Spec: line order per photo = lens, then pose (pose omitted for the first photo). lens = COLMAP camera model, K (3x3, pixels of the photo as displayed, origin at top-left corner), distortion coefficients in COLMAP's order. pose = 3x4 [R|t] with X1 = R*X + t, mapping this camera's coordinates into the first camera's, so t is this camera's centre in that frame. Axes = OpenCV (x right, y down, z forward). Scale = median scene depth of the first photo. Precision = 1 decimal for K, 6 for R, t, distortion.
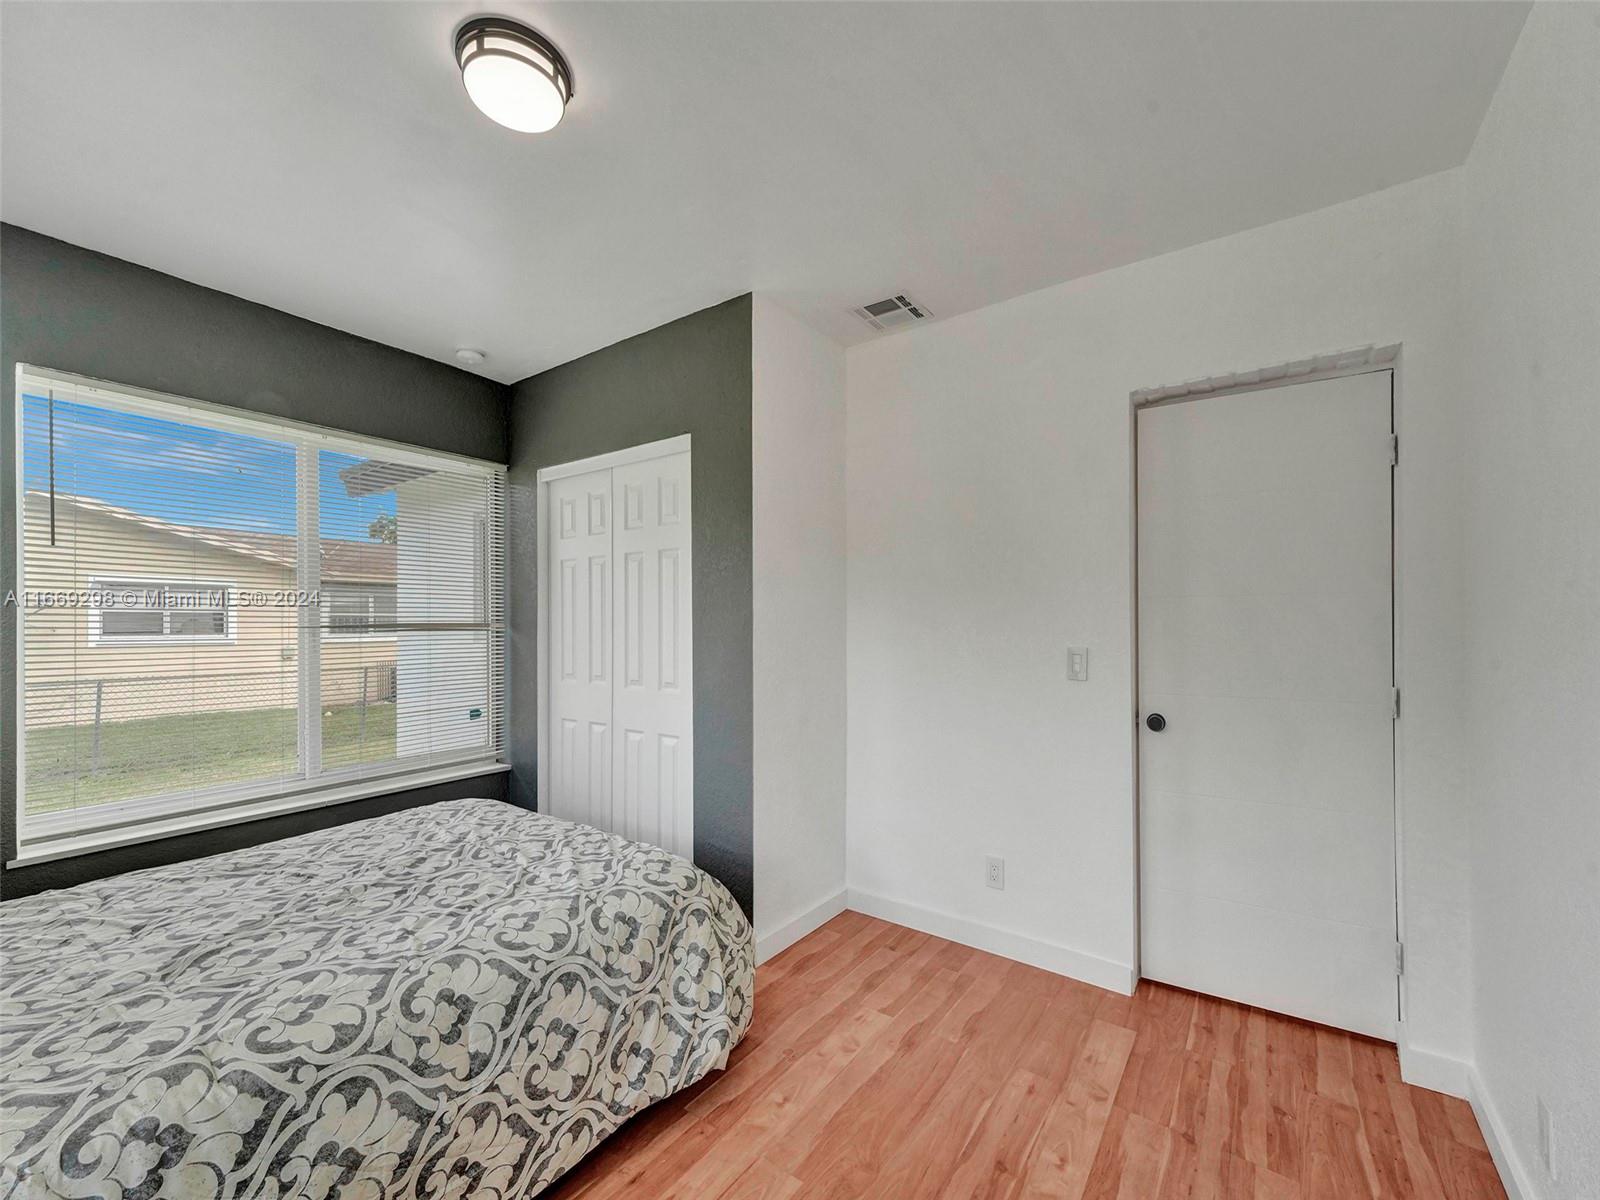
lens RADIAL K [[666.9, 0, 793.8], [0, 666.9, 620.1], [0, 0, 1]] dist [0.017284, 0.000306]
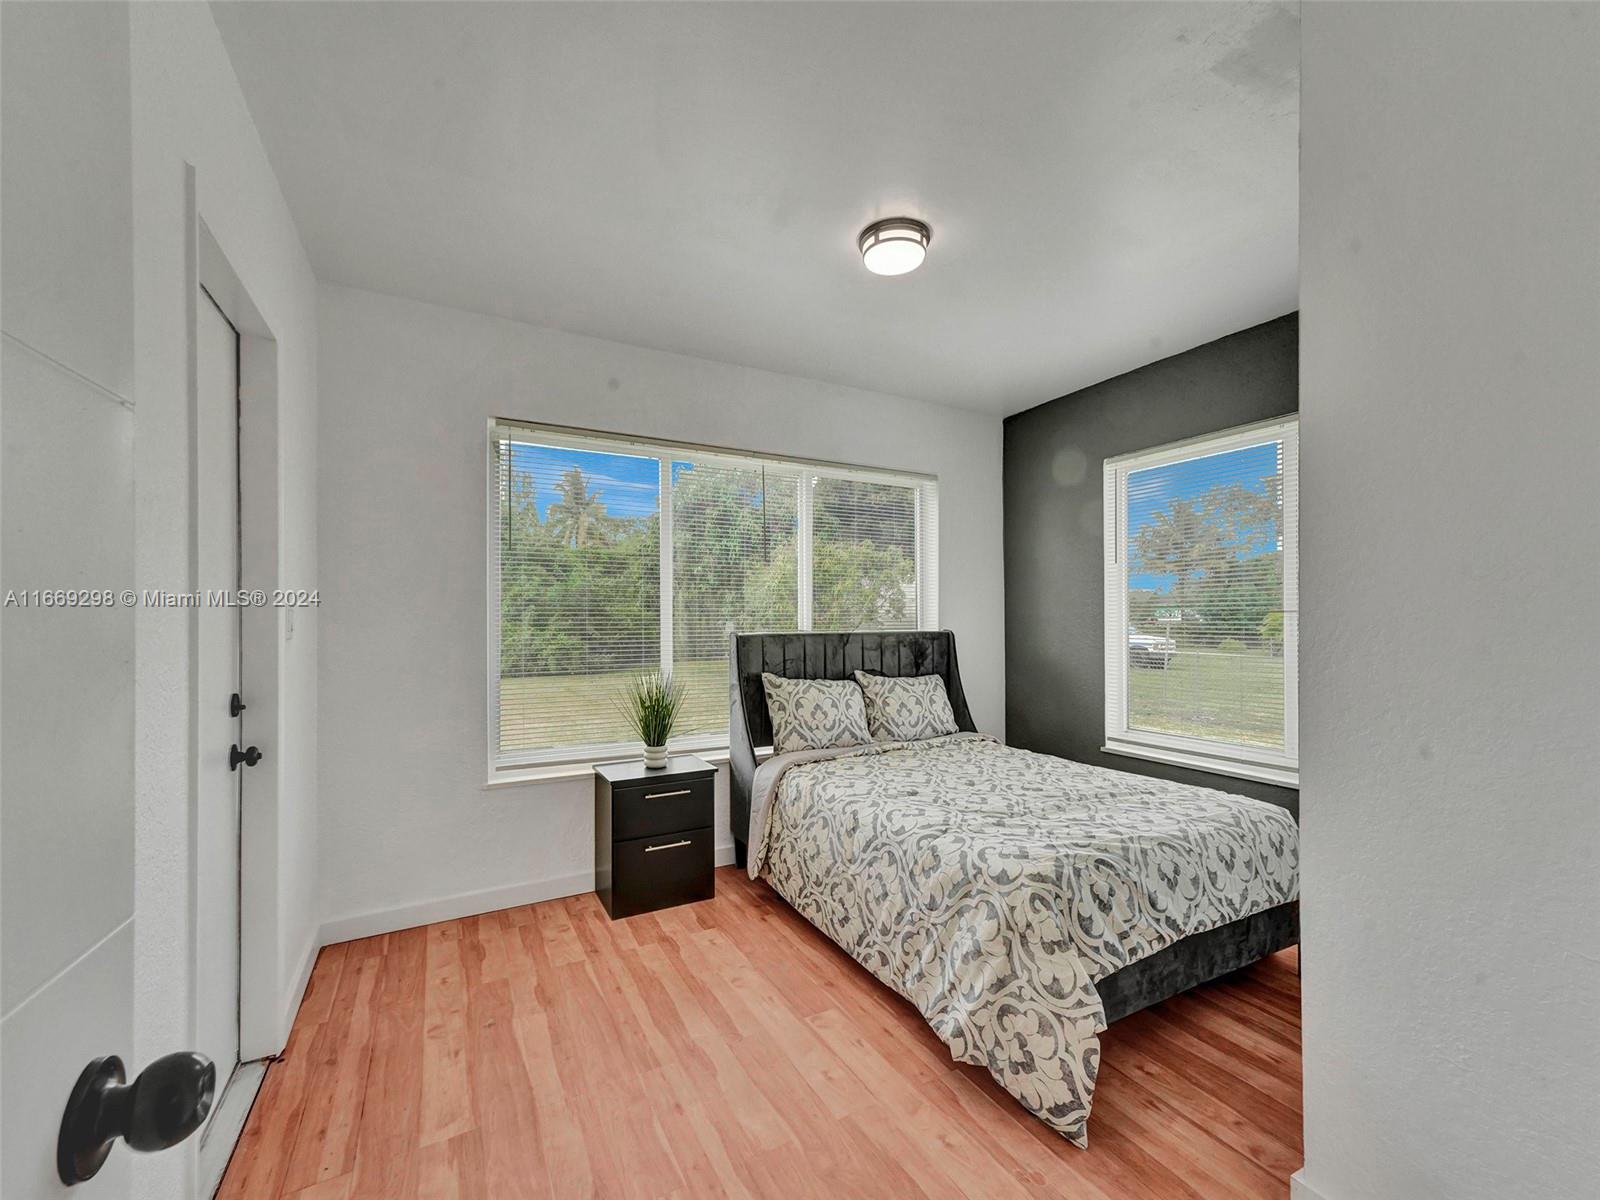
lens RADIAL K [[666.9, 0, 793.8], [0, 666.9, 620.1], [0, 0, 1]] dist [0.017284, 0.000306]
pose [[-0.428127, 0.002552, -0.903715, 1.037011], [0.006977, 0.999976, -0.000481, 0.031823], [0.903692, -0.006511, -0.428134, 1.427630]]
